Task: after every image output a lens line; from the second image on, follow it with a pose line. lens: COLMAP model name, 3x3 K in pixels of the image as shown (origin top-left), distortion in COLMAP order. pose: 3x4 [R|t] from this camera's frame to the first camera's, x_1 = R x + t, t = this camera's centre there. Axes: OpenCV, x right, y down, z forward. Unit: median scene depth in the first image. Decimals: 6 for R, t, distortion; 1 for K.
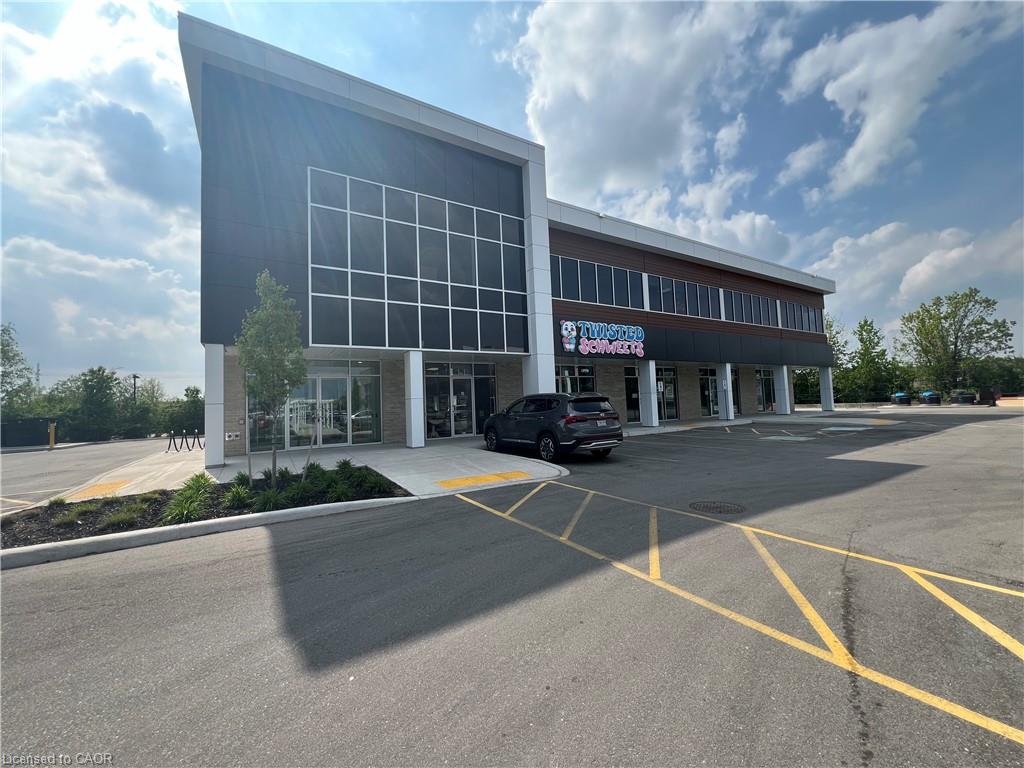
lens RADIAL K [[411.6, 0, 512.0], [0, 411.6, 380.2], [0, 0, 1]] dist [0.001078, 0.000083]
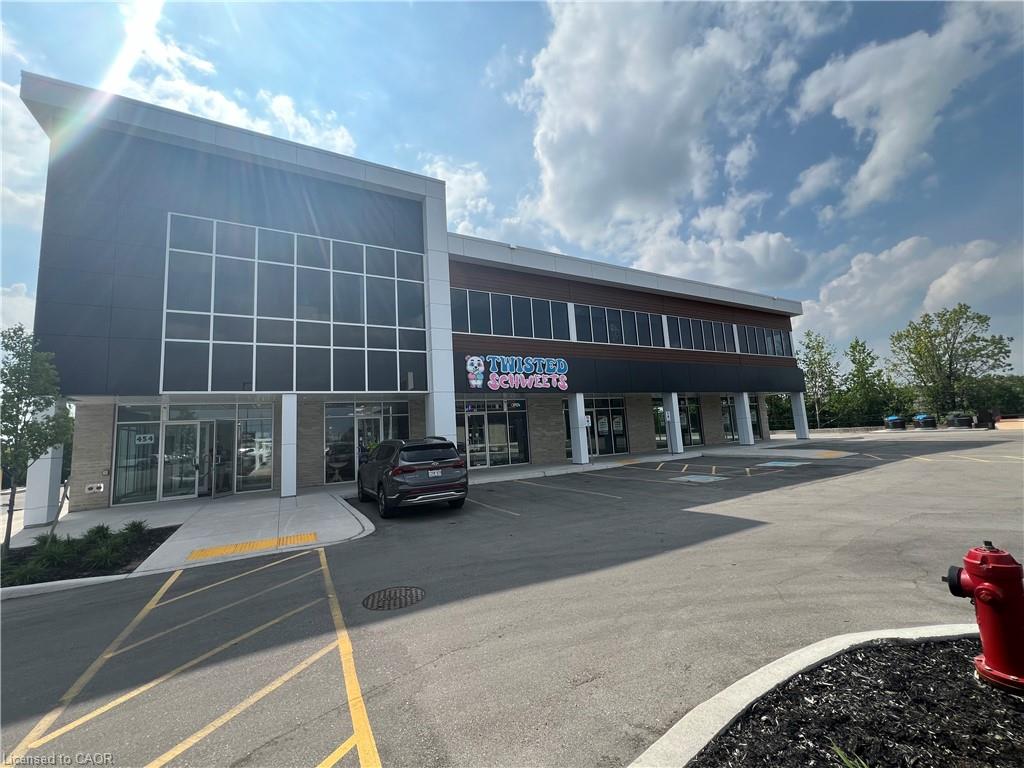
lens RADIAL K [[408.5, 0, 513.8], [0, 408.5, 386.2], [0, 0, 1]] dist [0.001627, -0.000364]
pose [[0.998671, -0.024988, -0.045086, 0.151978], [0.022746, 0.998511, -0.049585, -0.013787], [0.046258, 0.048494, 0.997752, 0.032111]]
